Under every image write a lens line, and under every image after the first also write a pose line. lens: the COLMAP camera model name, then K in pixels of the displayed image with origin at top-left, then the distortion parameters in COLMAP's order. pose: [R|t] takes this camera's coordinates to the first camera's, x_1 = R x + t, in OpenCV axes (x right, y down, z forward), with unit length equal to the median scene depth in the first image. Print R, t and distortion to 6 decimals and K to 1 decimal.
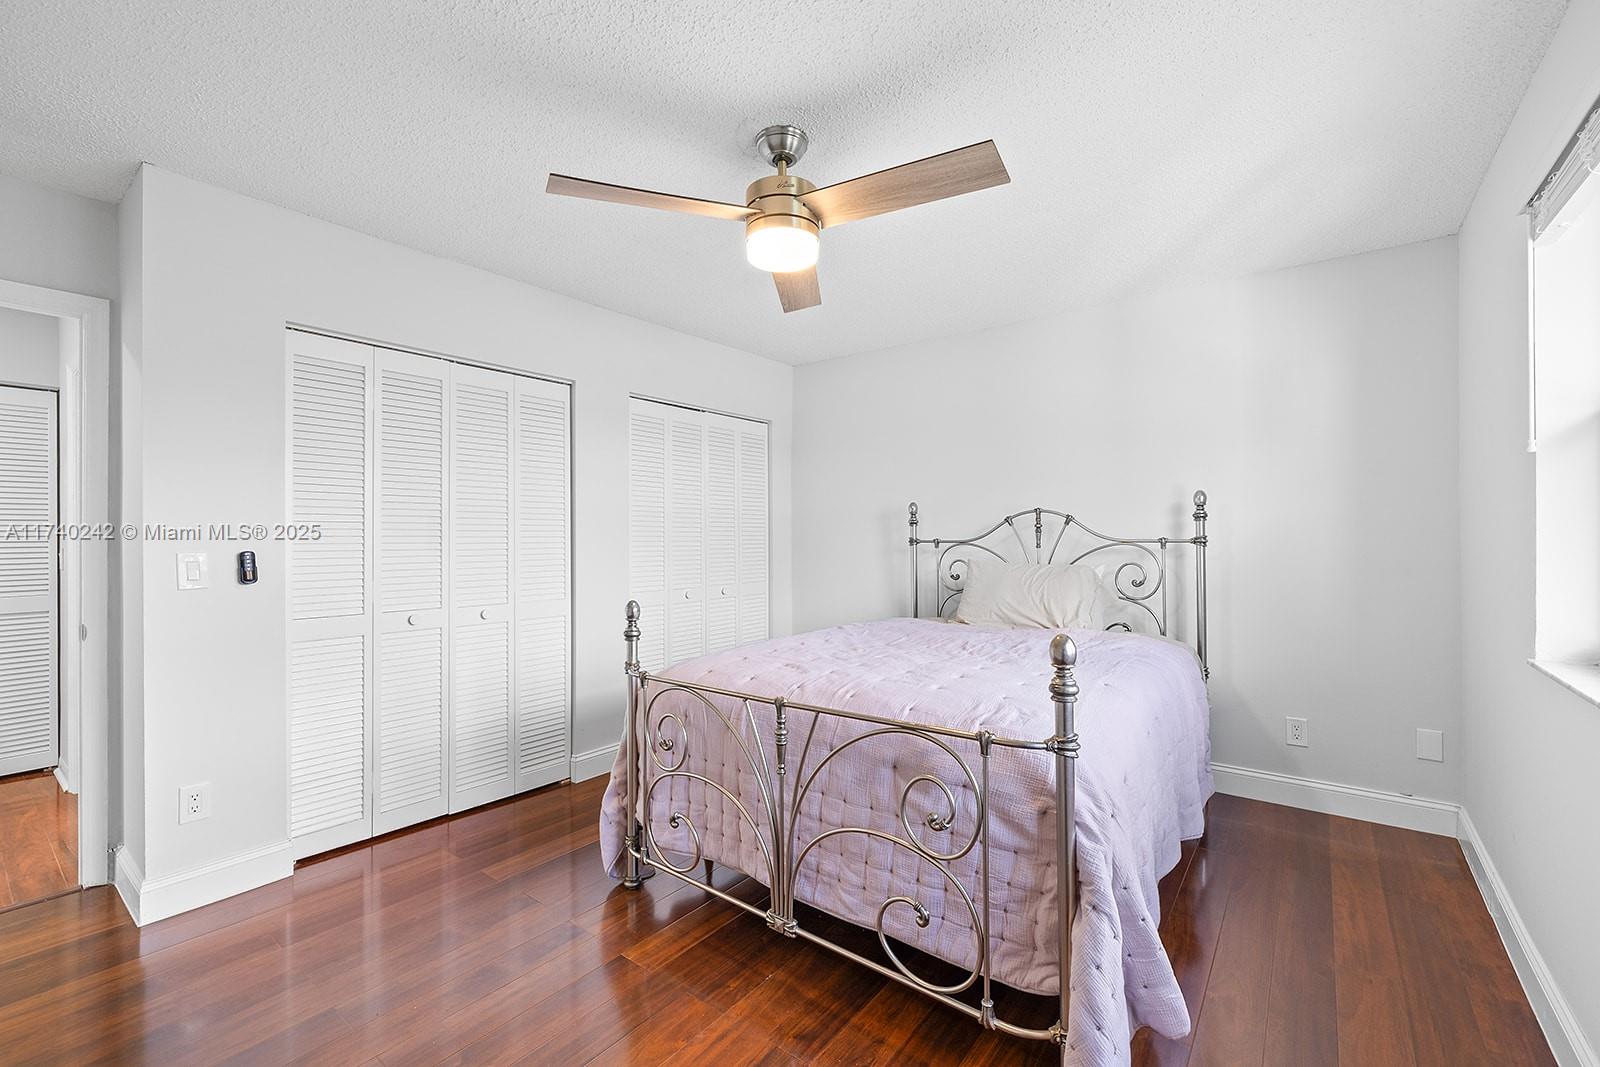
lens RADIAL K [[676.3, 0, 795.4], [0, 676.3, 525.6], [0, 0, 1]] dist [0.005594, 0.000517]
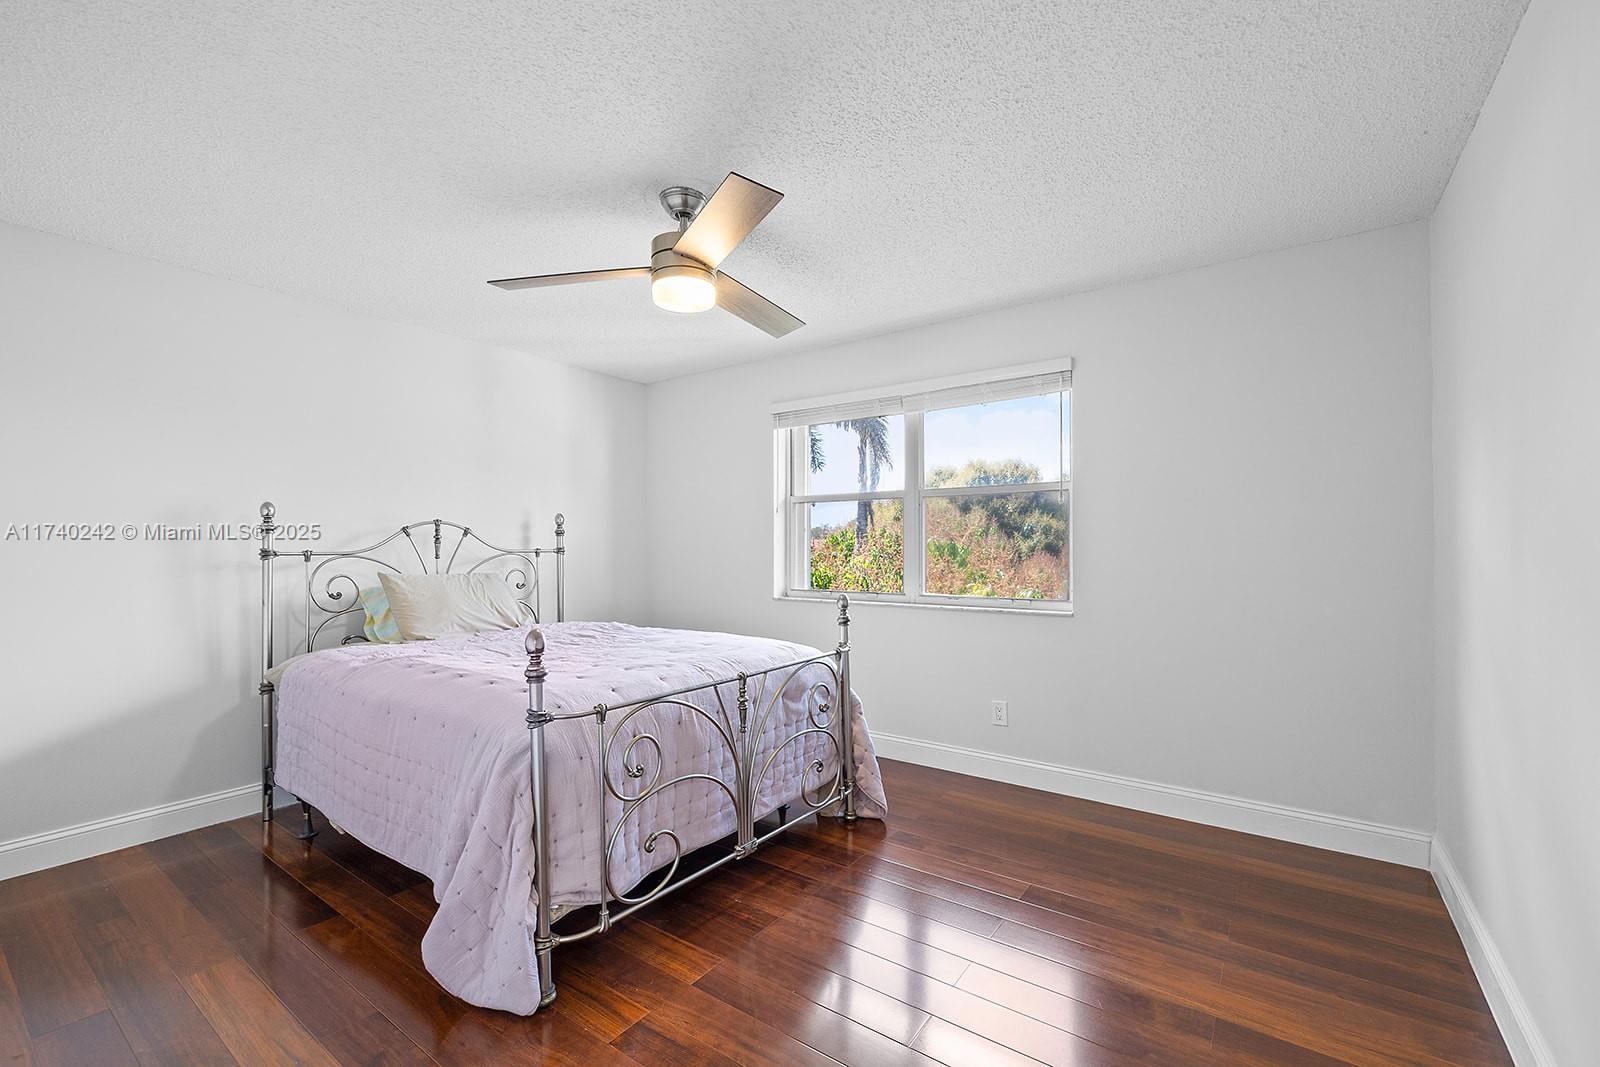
lens RADIAL K [[676.3, 0, 795.9], [0, 676.3, 548.4], [0, 0, 1]] dist [0.005594, 0.000517]
pose [[-0.031945, 0.002593, 0.999486, -0.770199], [-0.011790, 0.999926, -0.002971, 0.015804], [-0.999420, -0.011879, -0.031912, 0.567715]]
